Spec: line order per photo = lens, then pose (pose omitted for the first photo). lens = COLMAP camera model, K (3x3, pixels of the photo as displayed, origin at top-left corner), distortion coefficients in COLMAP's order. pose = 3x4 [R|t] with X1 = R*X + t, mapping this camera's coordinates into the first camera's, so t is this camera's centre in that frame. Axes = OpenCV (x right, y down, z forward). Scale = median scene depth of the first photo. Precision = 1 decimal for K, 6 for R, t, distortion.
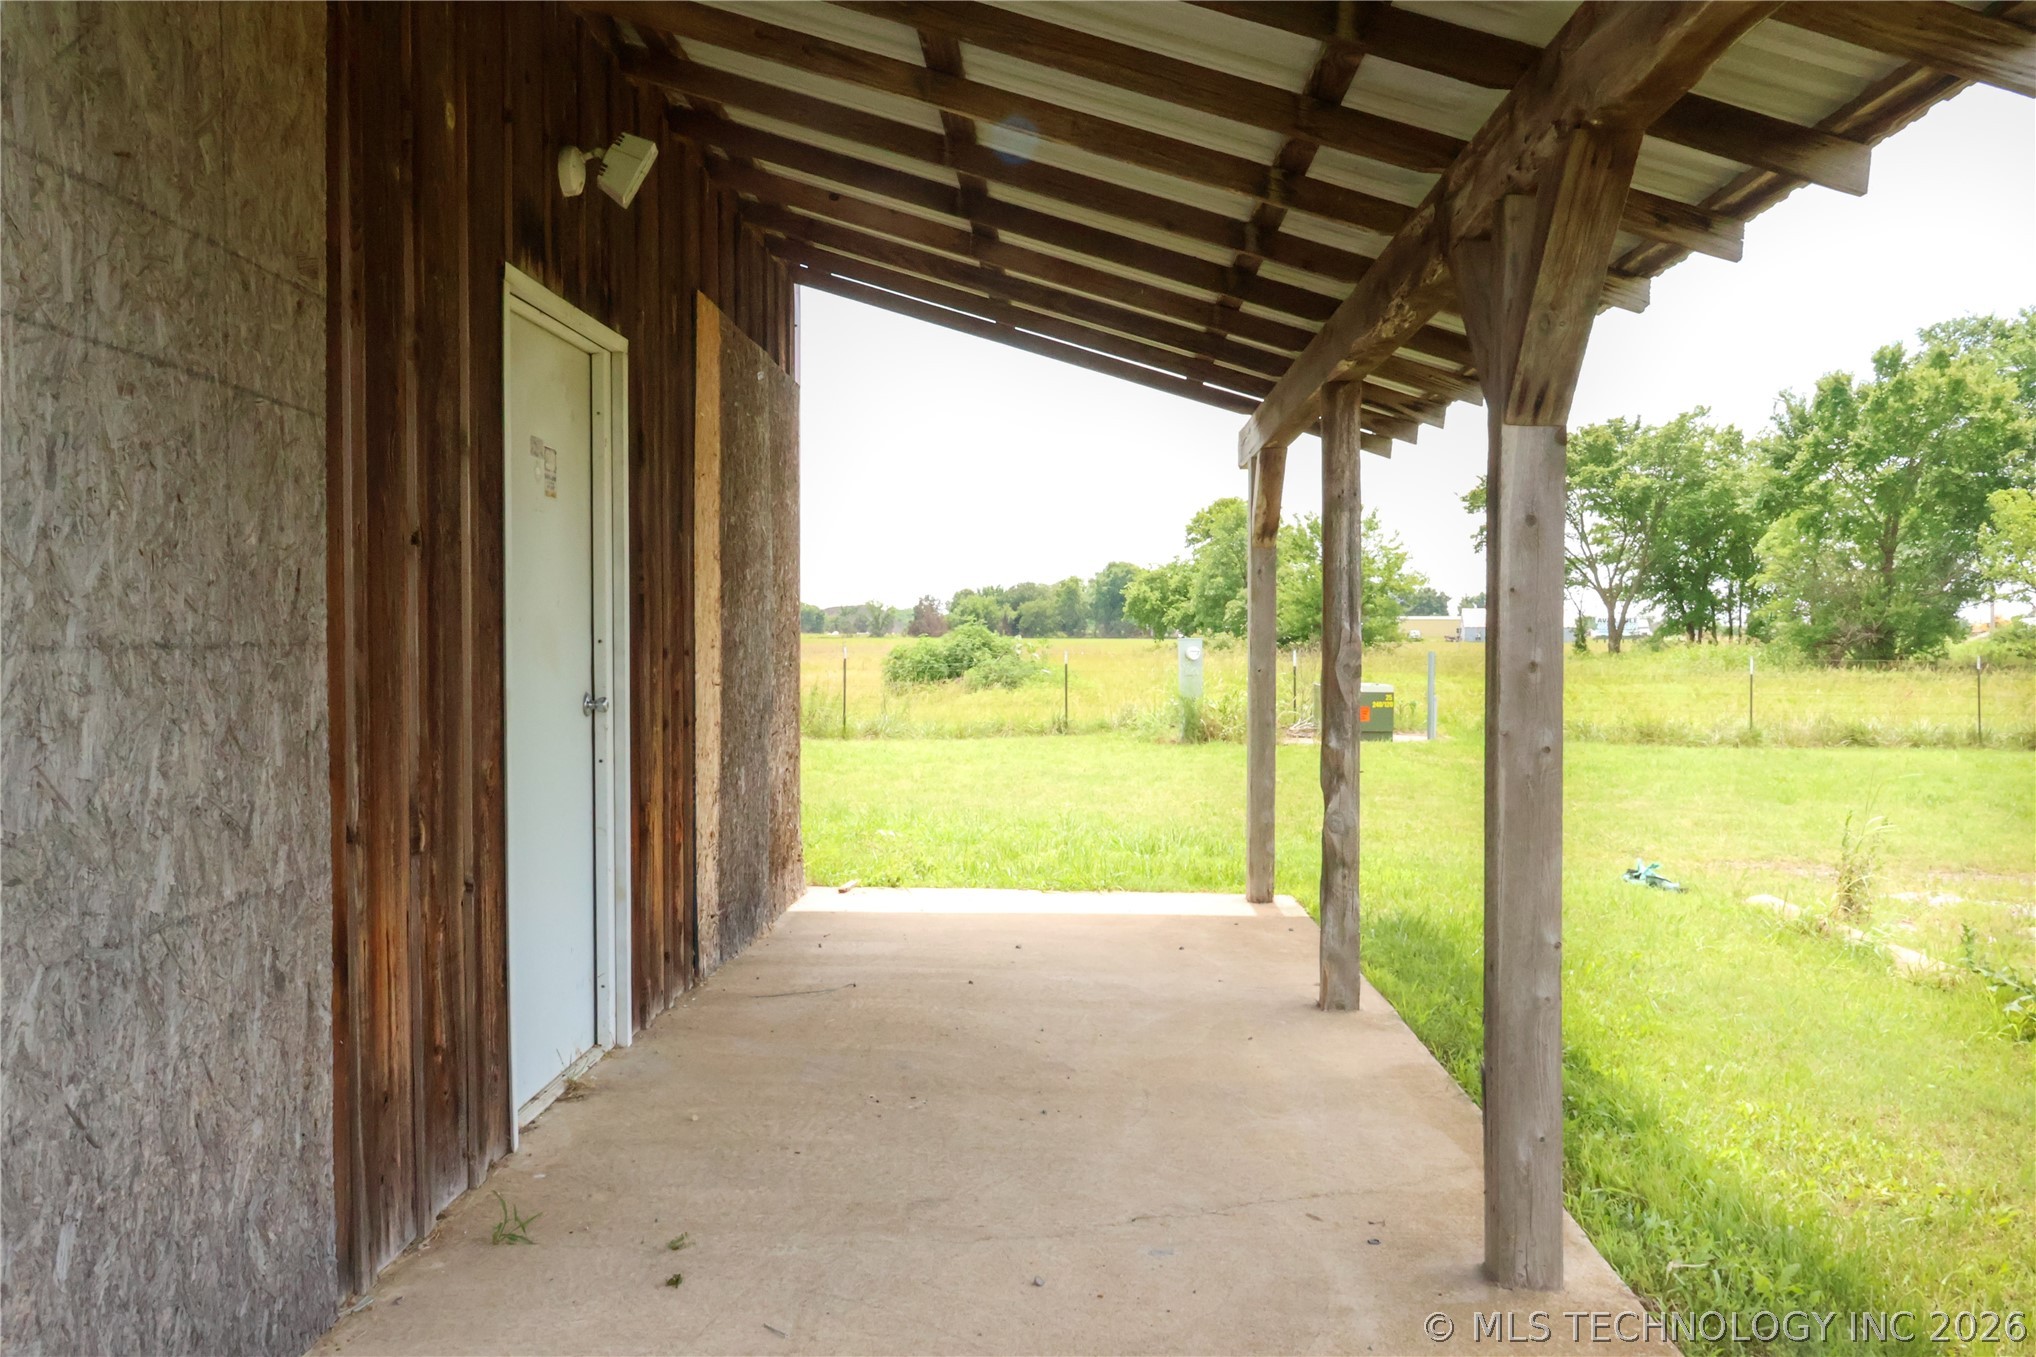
lens RADIAL K [[1670.3, 0, 1017.1], [0, 1670.3, 666.1], [0, 0, 1]] dist [0.038821, 0.007253]
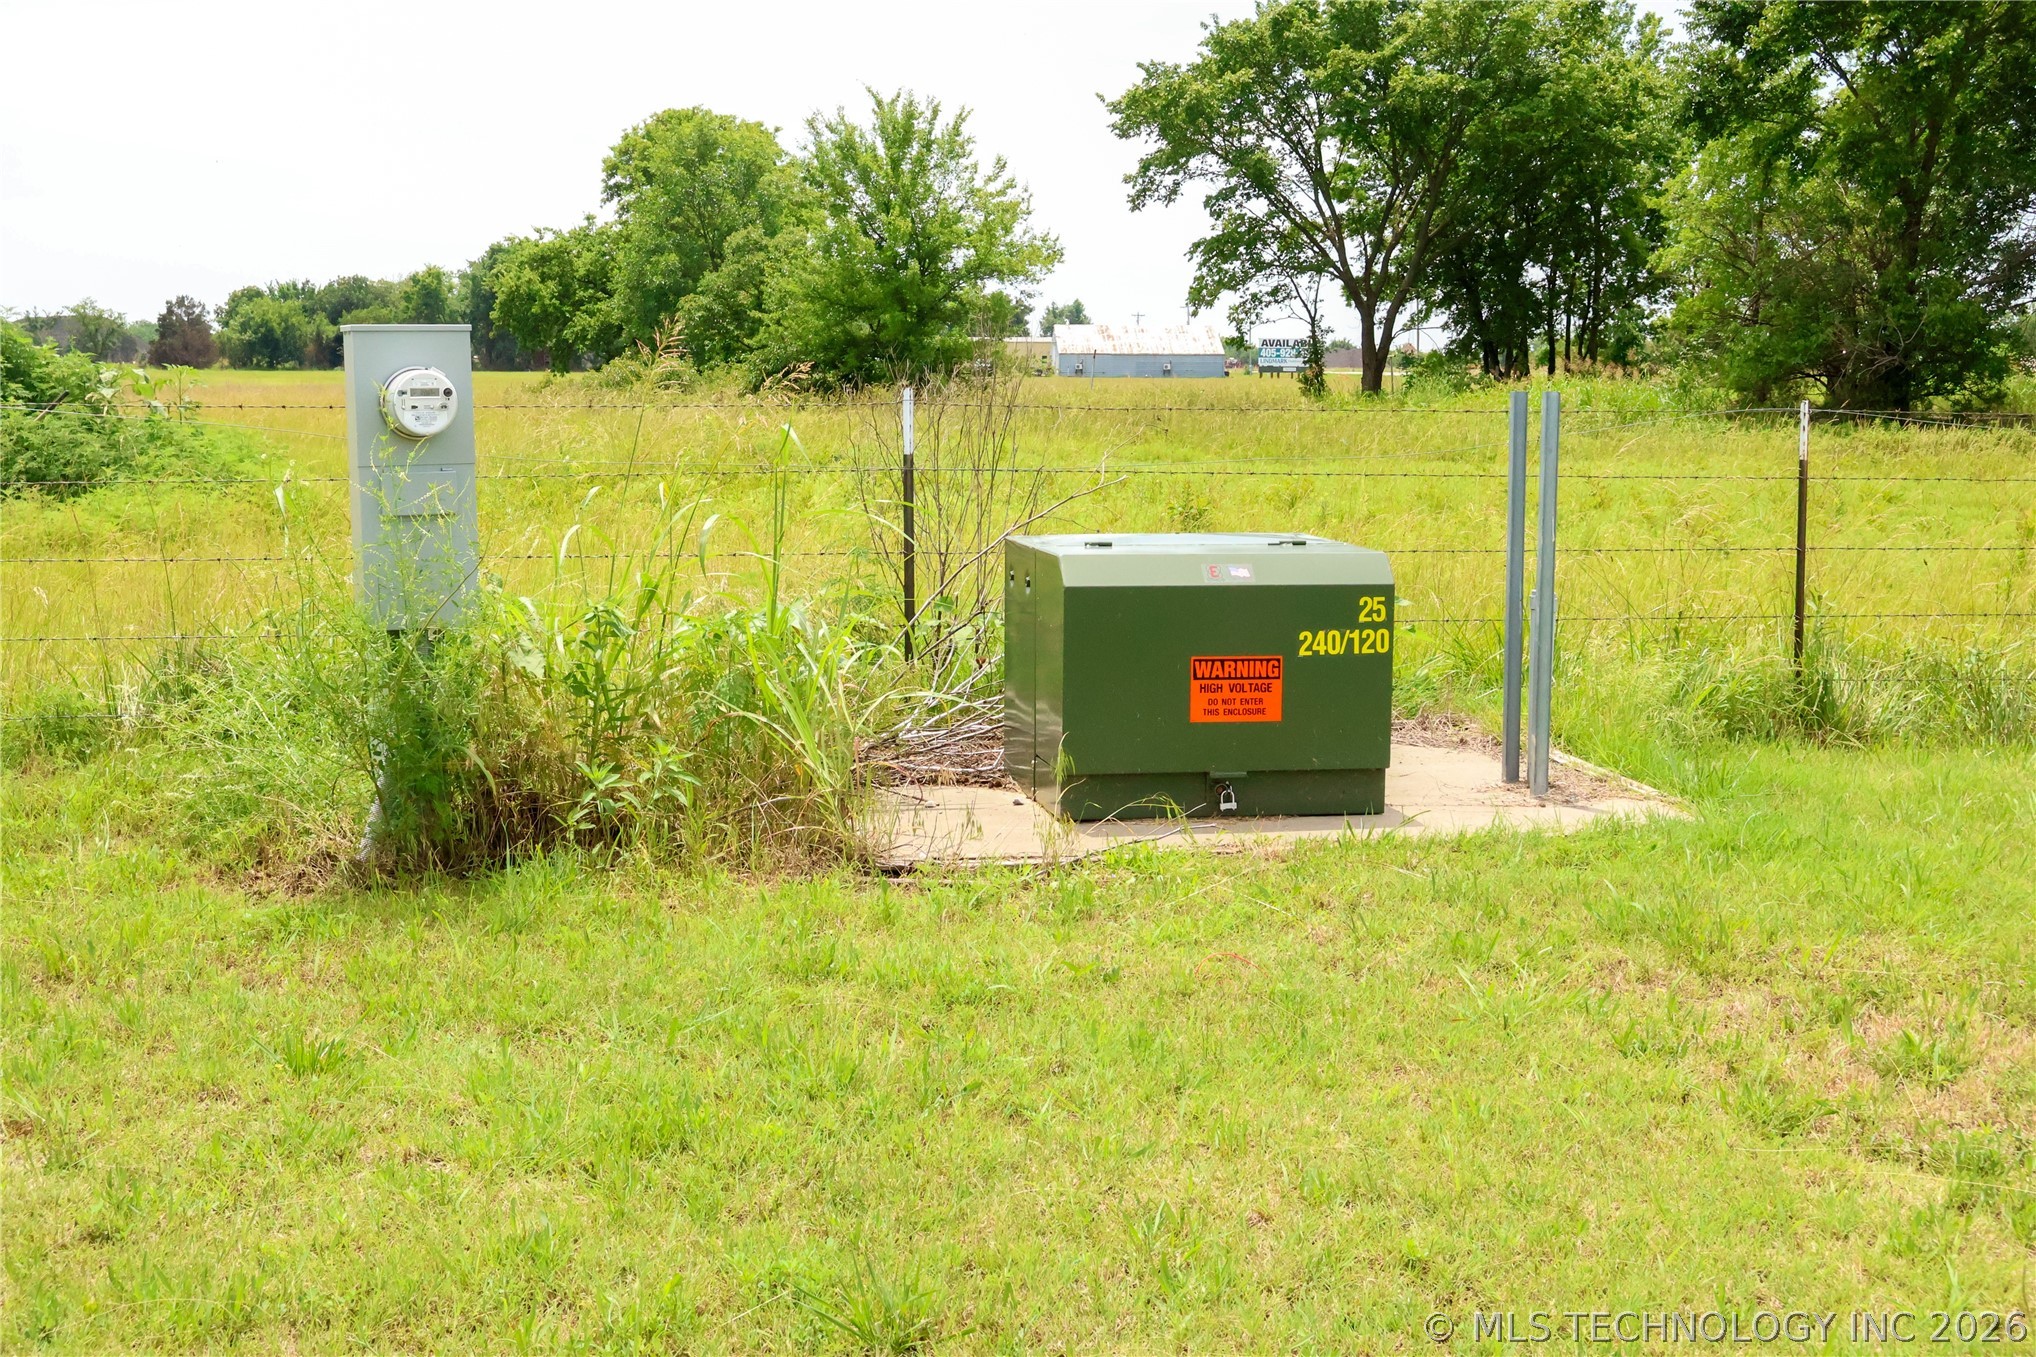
lens RADIAL K [[2663.6, 0, 1017.2], [0, 2663.6, 673.9], [0, 0, 1]] dist [-0.019476, 0.000000]
pose [[0.969586, -0.025875, 0.243378, 0.022979], [0.002273, 0.995305, 0.096759, -0.001440], [-0.244739, -0.093263, 0.965093, 0.163871]]
